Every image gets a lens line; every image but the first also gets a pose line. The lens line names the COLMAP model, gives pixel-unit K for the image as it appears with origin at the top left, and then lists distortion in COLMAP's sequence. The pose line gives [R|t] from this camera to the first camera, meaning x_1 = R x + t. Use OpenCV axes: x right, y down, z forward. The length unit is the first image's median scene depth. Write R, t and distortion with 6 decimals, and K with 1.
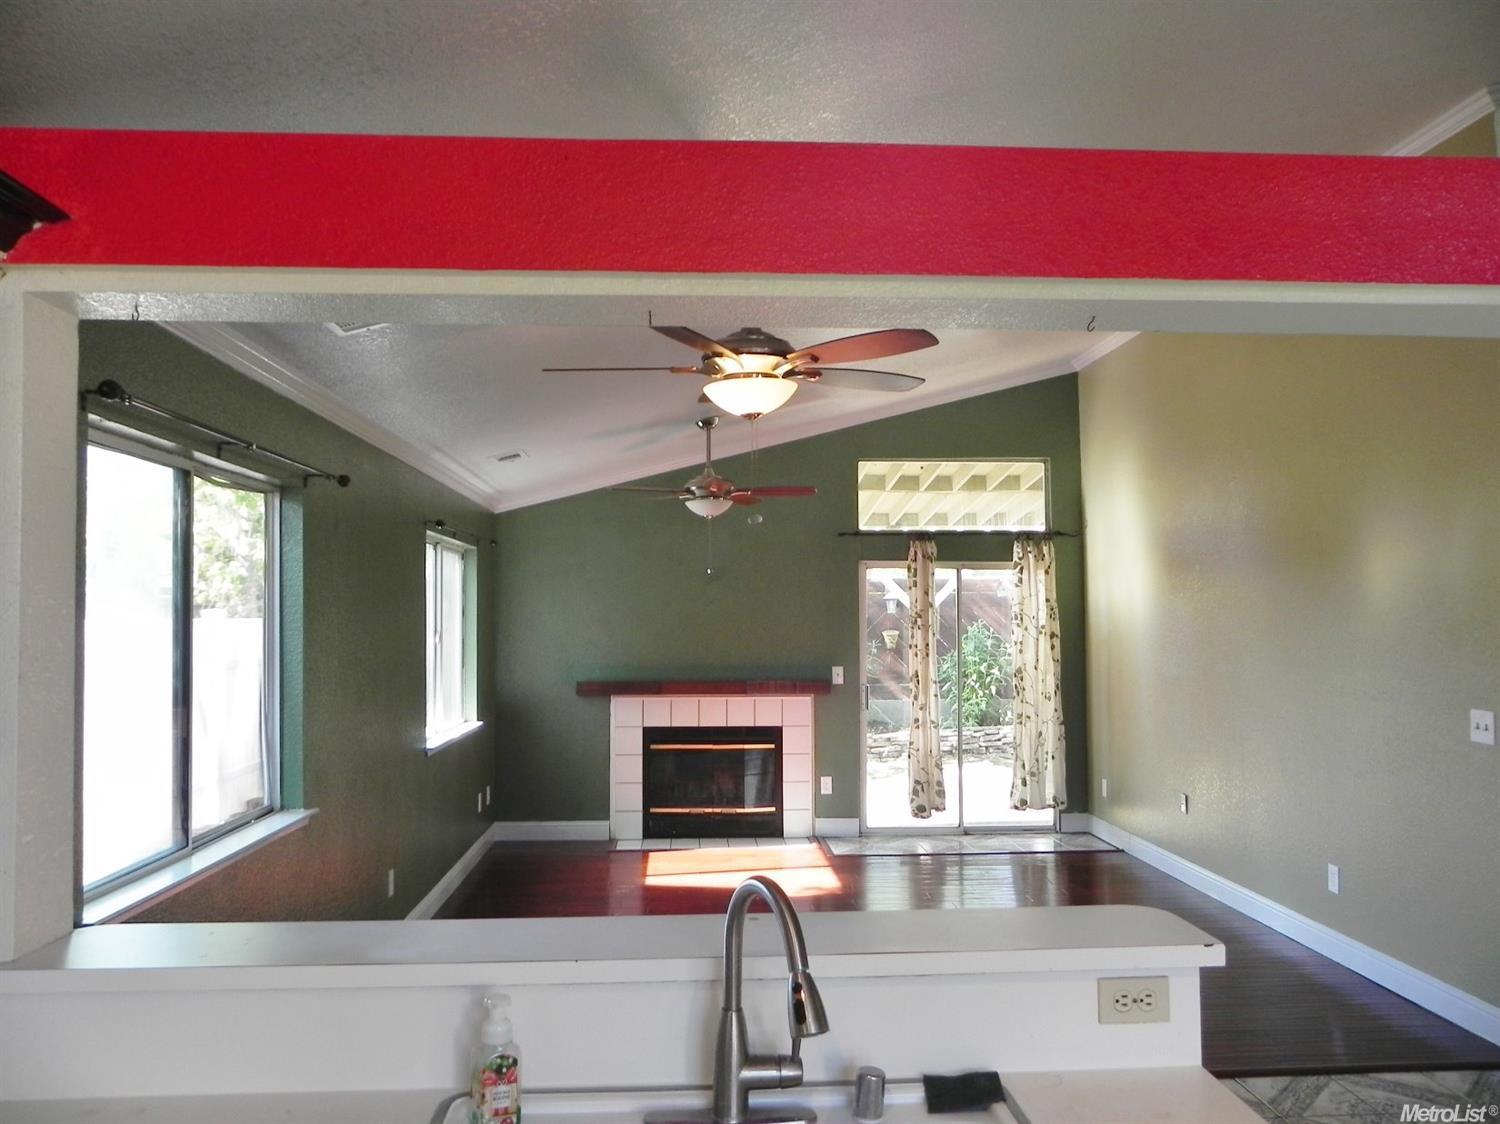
lens RADIAL K [[1136.3, 0, 750.0], [0, 1136.3, 562.0], [0, 0, 1]] dist [-0.024109, -0.001786]
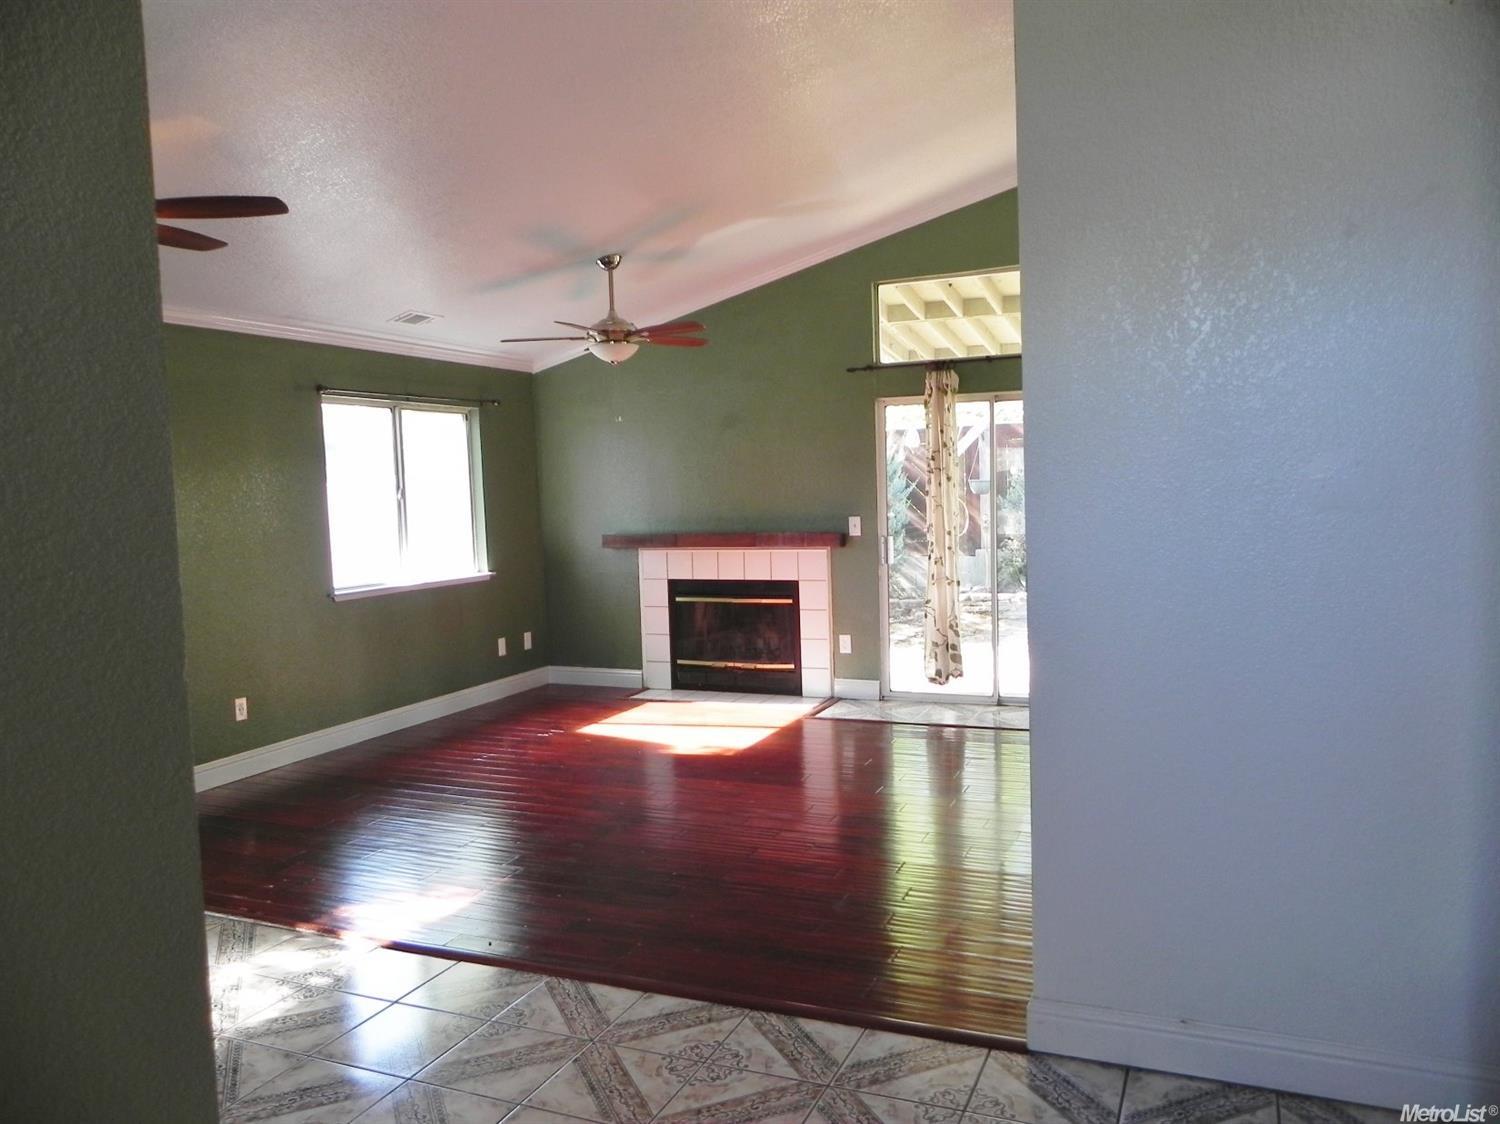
lens RADIAL K [[1136.3, 0, 750.0], [0, 1136.3, 562.0], [0, 0, 1]] dist [-0.024109, -0.001786]
pose [[0.895836, 0.007044, -0.444328, 0.411775], [0.049151, 0.992169, 0.114826, 0.019185], [0.441658, -0.124704, 0.888475, 0.146643]]
